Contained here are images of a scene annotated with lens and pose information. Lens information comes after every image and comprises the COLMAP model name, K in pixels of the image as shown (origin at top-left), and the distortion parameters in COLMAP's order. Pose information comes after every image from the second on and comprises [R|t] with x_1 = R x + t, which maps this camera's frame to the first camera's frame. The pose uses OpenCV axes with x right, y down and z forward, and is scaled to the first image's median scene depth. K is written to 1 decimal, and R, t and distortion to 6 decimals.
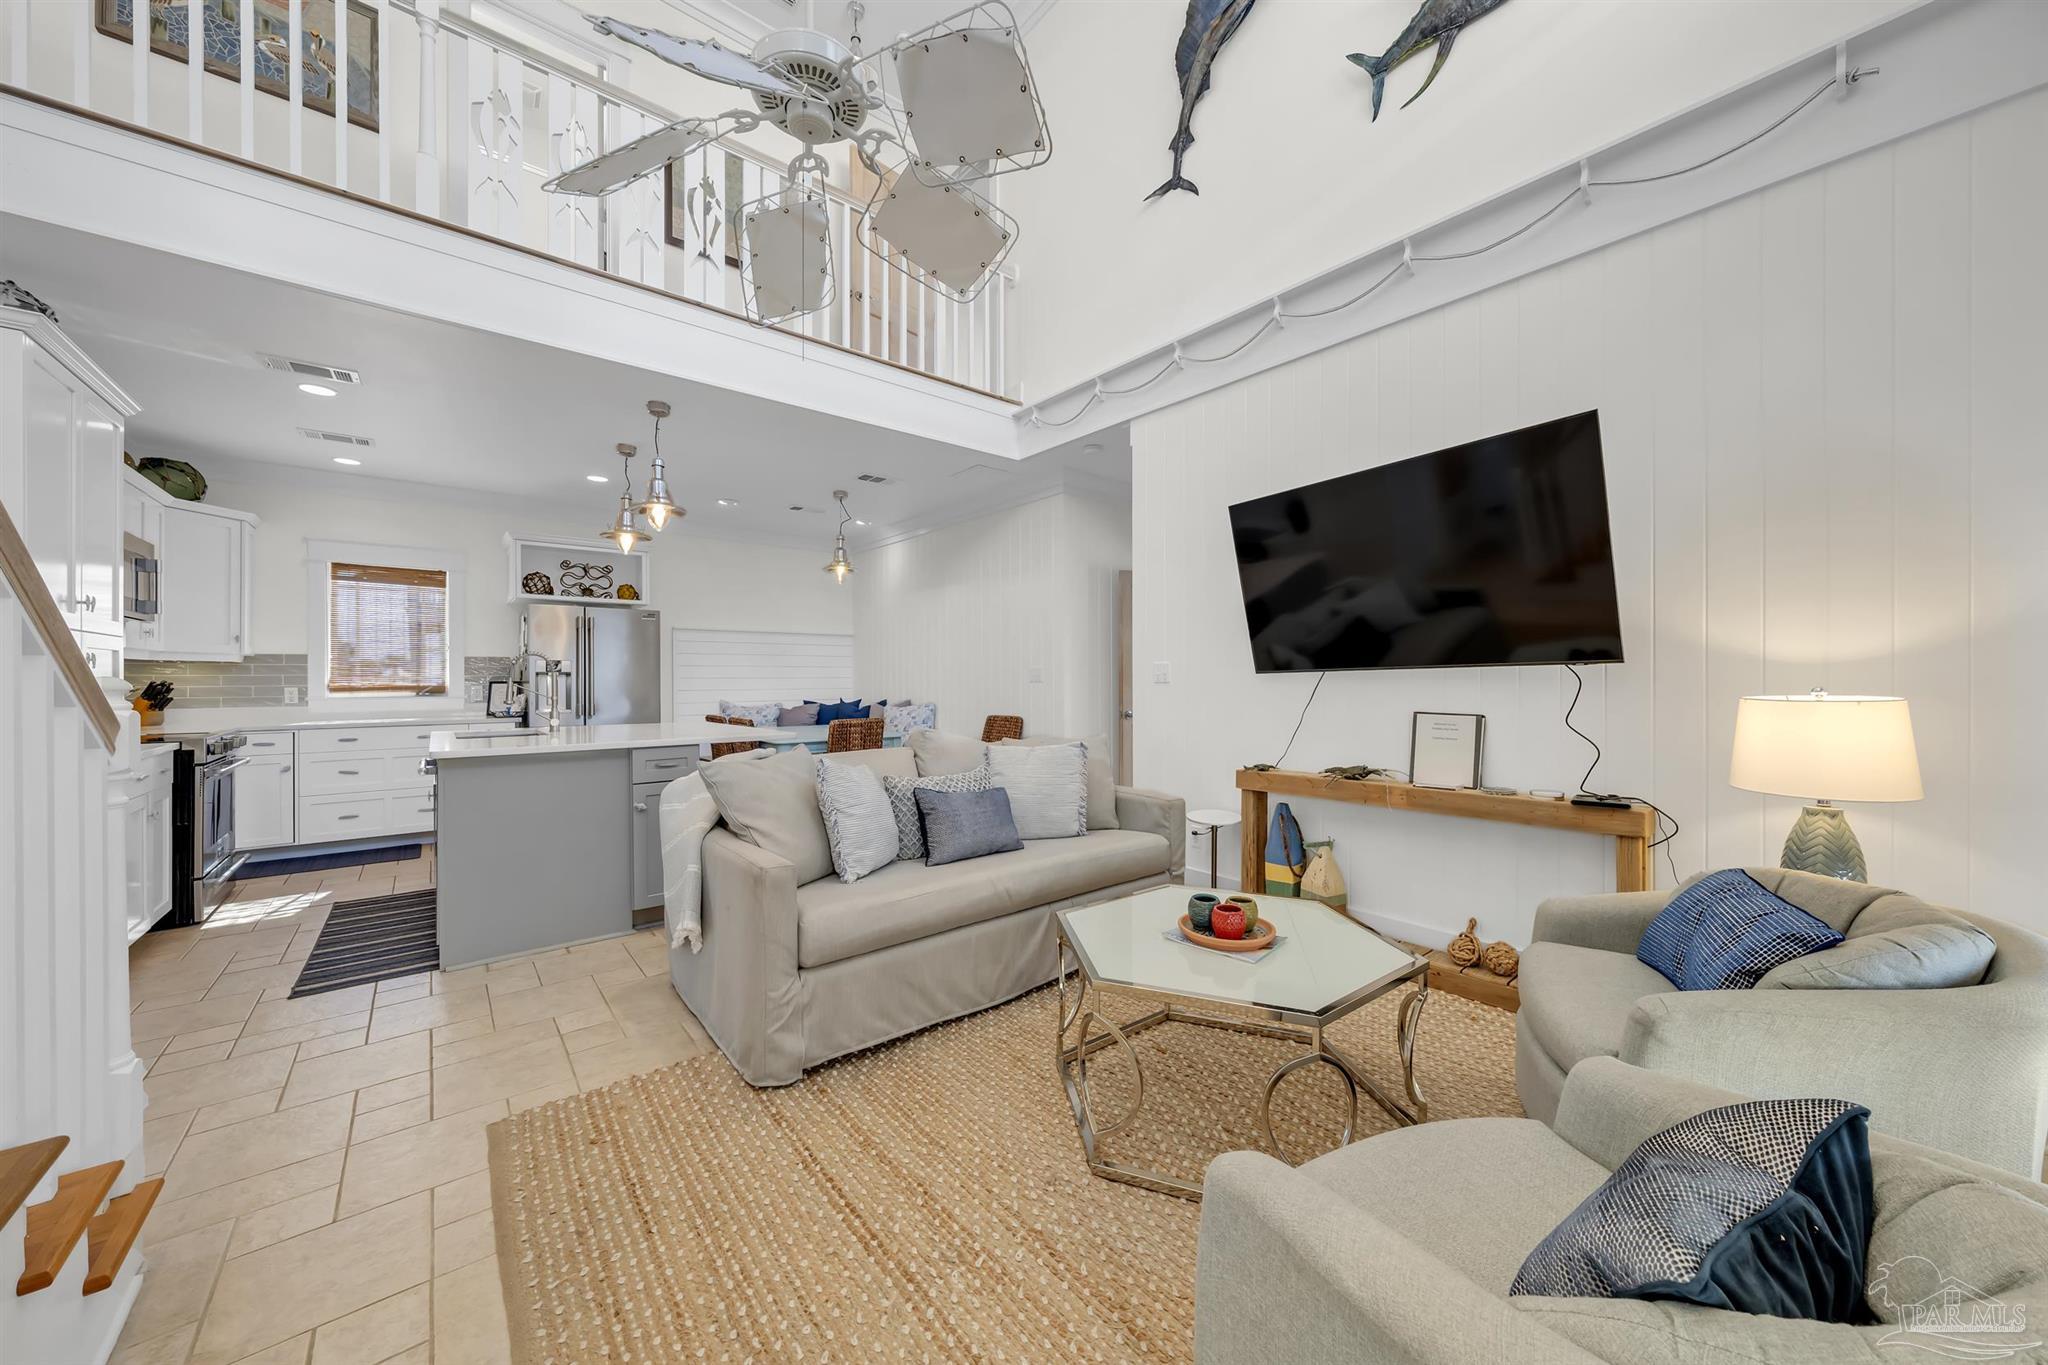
lens RADIAL K [[714.7, 0, 1015.5], [0, 714.7, 680.3], [0, 0, 1]] dist [0.001802, 0.000232]
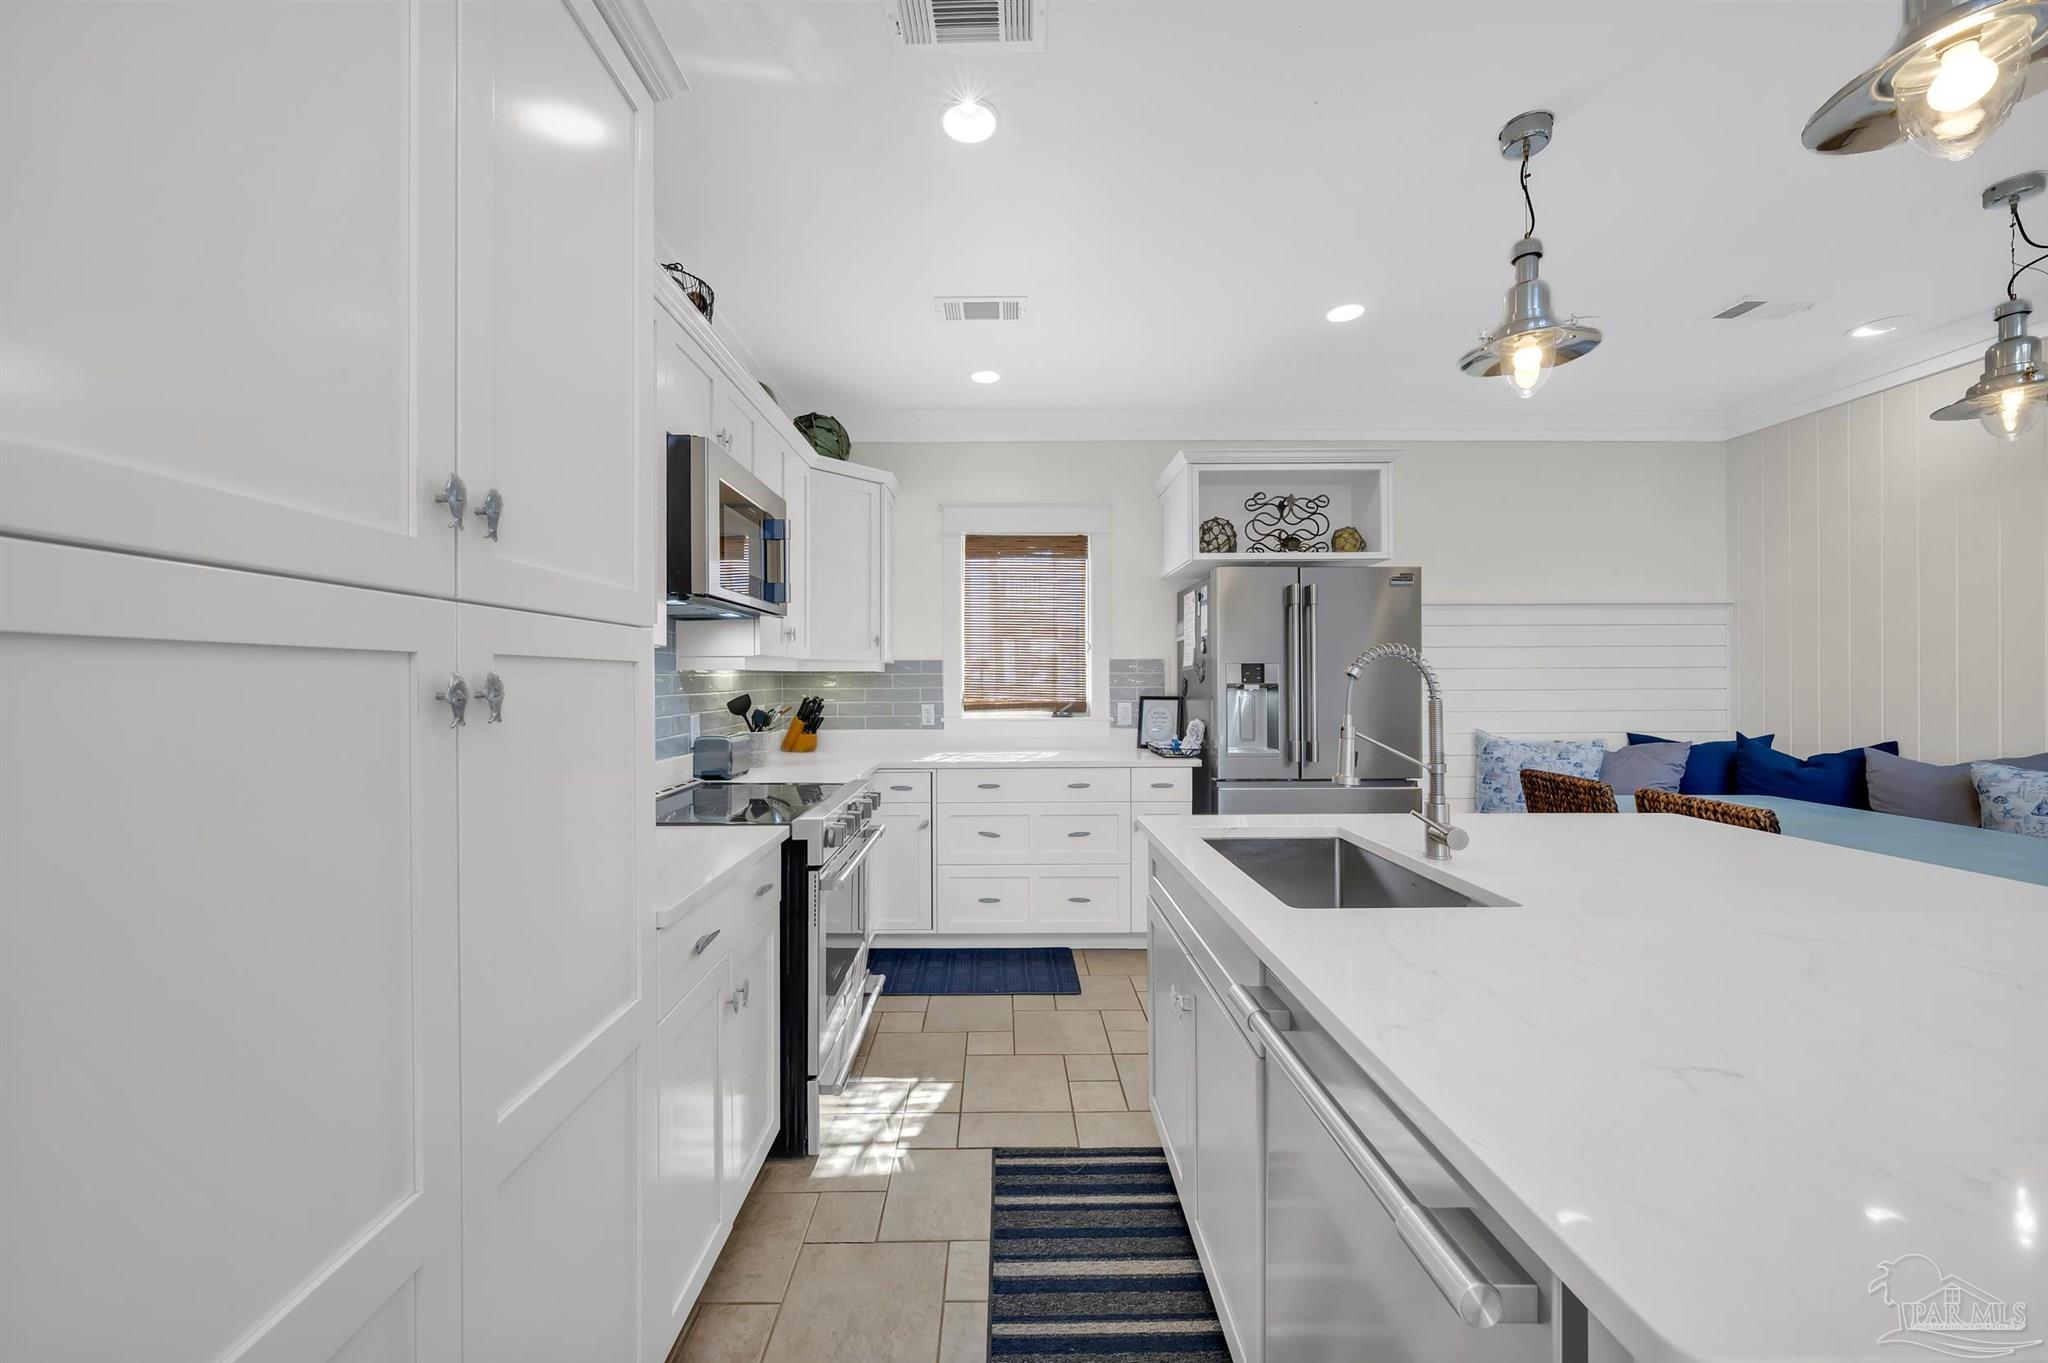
lens RADIAL K [[761.7, 0, 1024.0], [0, 761.7, 681.5], [0, 0, 1]] dist [-0.007536, 0.000010]
pose [[0.789255, 0.001296, -0.614064, -0.429788], [0.002778, 0.999980, 0.005681, -0.017736], [0.614059, -0.006190, 0.789236, 0.420128]]
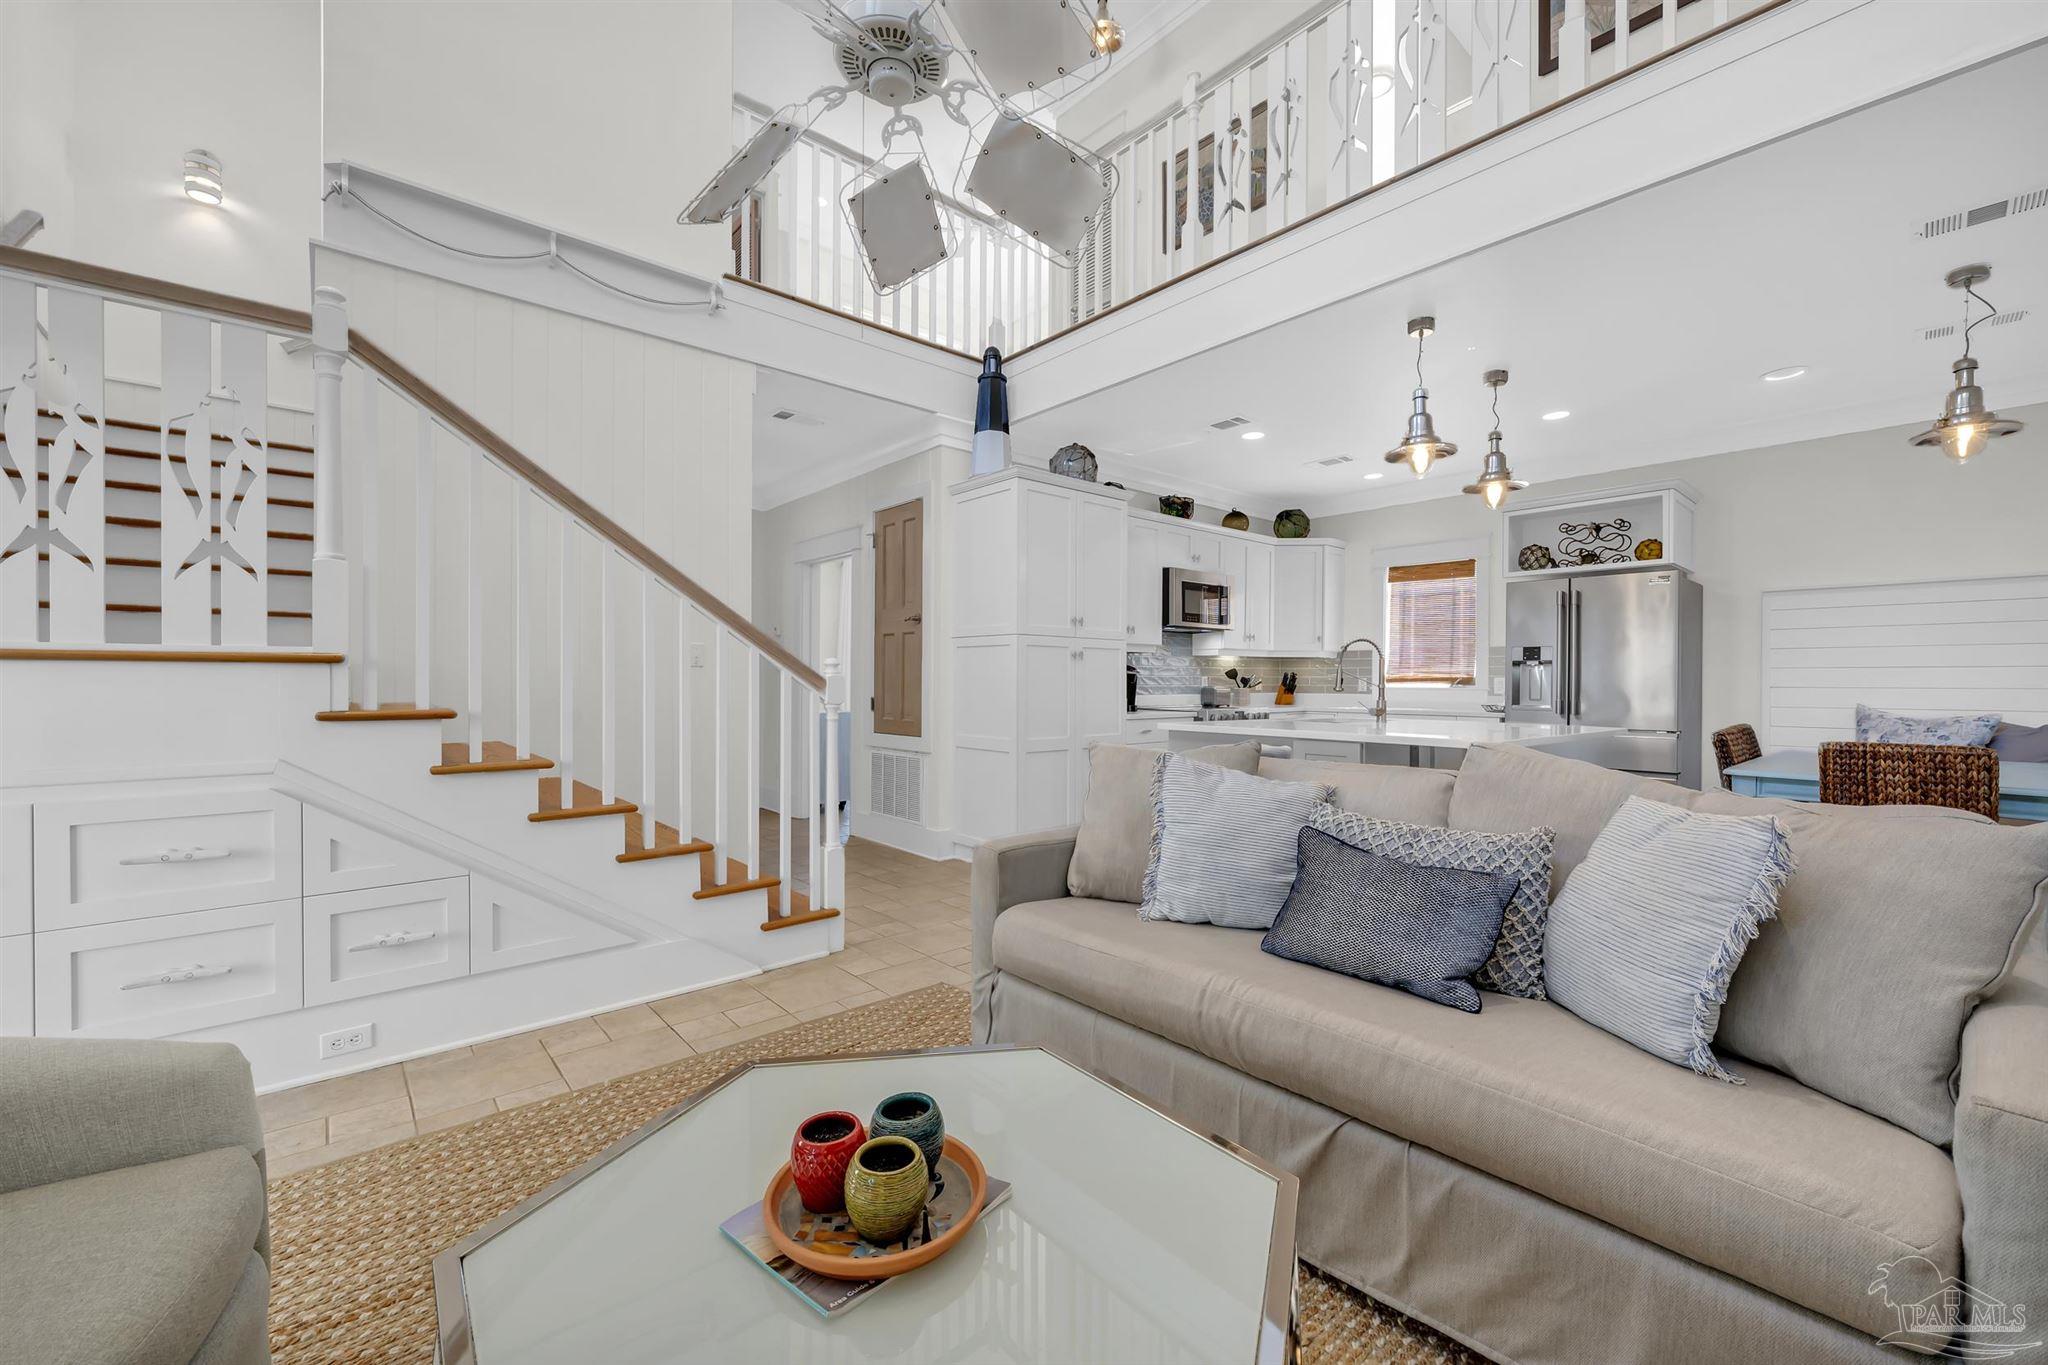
lens RADIAL K [[808.9, 0, 1024.0], [0, 808.9, 682.5], [0, 0, 1]] dist [0.000197, 0.000055]
pose [[0.053689, 0.006715, -0.998535, 0.281590], [-0.003606, 0.999972, 0.006531, 0.010443], [0.998551, 0.003250, 0.053712, 0.364362]]
